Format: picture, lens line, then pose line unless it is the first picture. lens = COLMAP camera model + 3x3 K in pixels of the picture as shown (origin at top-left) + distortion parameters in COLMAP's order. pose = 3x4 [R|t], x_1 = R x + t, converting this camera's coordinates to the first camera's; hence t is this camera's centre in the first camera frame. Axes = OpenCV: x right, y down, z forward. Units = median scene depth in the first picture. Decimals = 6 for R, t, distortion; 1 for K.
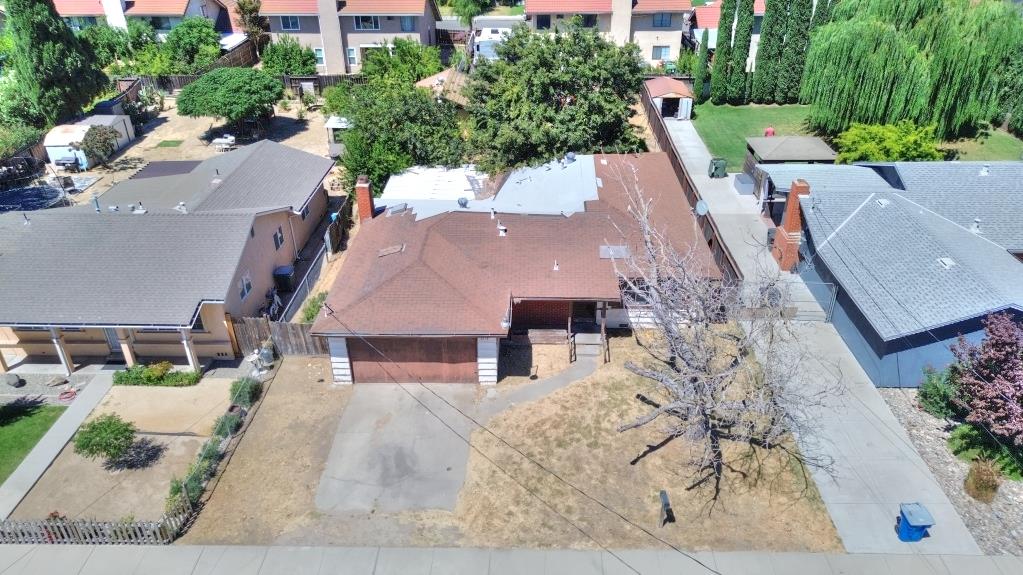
lens RADIAL K [[725.0, 0, 511.5], [0, 725.0, 287.5], [0, 0, 1]] dist [0.072002, -0.076286]
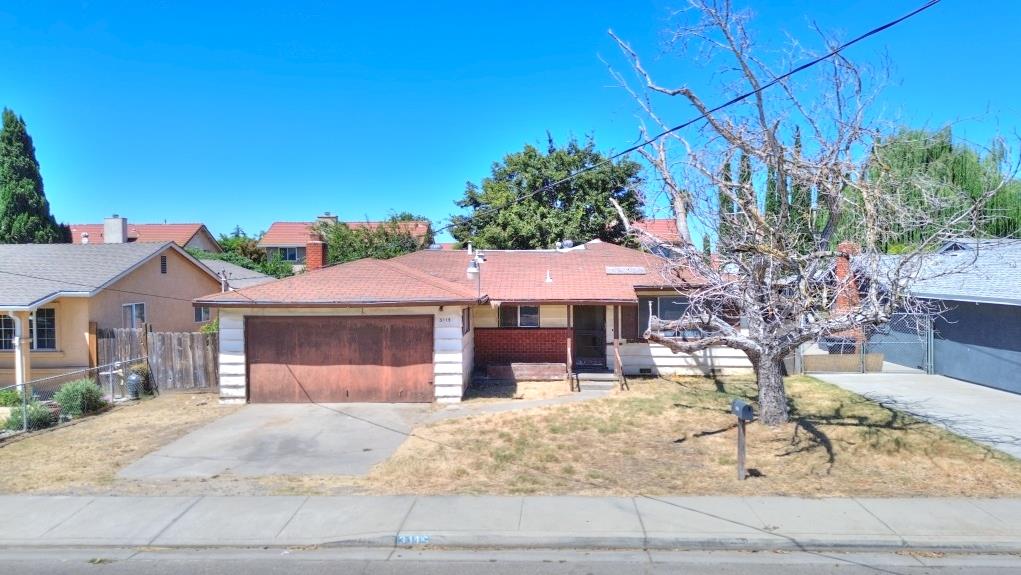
lens RADIAL K [[727.6, 0, 510.5], [0, 727.6, 287.5], [0, 0, 1]] dist [0.046415, -0.046178]
pose [[0.999929, 0.000102, -0.011883, 0.032757], [-0.005749, 0.879332, -0.476174, 0.359473], [0.010400, 0.476209, 0.879271, 0.361750]]
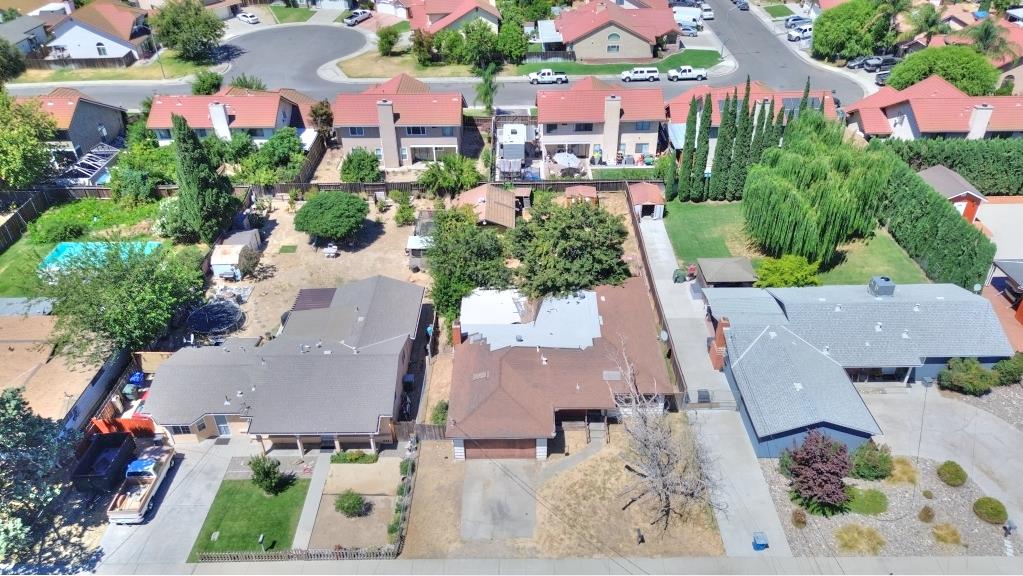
lens RADIAL K [[725.0, 0, 511.5], [0, 725.0, 288.0], [0, 0, 1]] dist [0.072002, -0.076286]
pose [[0.999737, -0.017276, 0.015080, -0.125183], [0.016135, 0.997221, 0.072733, -0.413807], [-0.016294, -0.072471, 0.997237, -0.740562]]
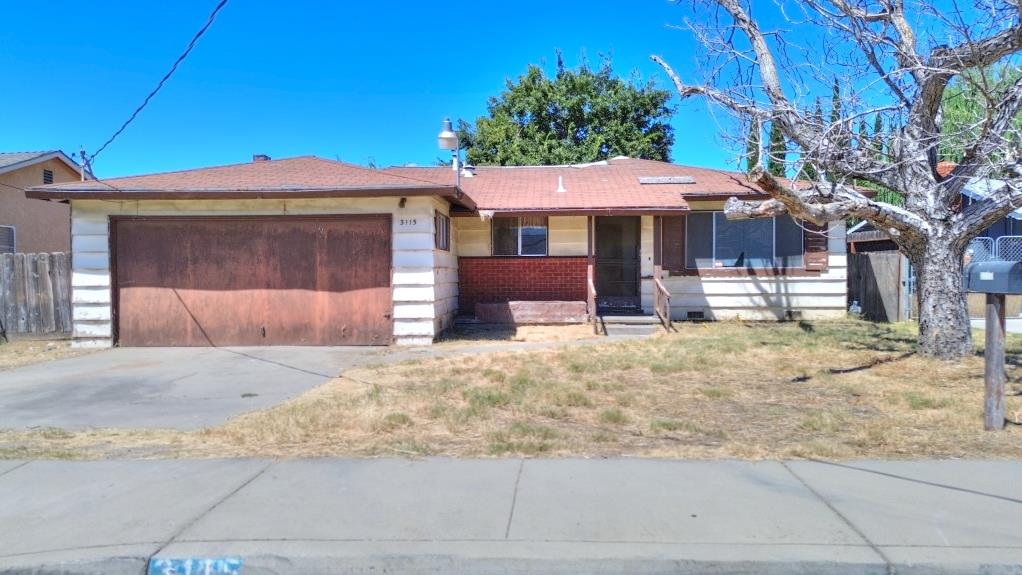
lens RADIAL K [[728.3, 0, 511.0], [0, 728.3, 287.5], [0, 0, 1]] dist [0.046415, -0.046178]
pose [[0.999859, -0.000493, -0.016813, 0.035258], [-0.007638, 0.877273, -0.479931, 0.317875], [0.014986, 0.479991, 0.877145, 0.590503]]
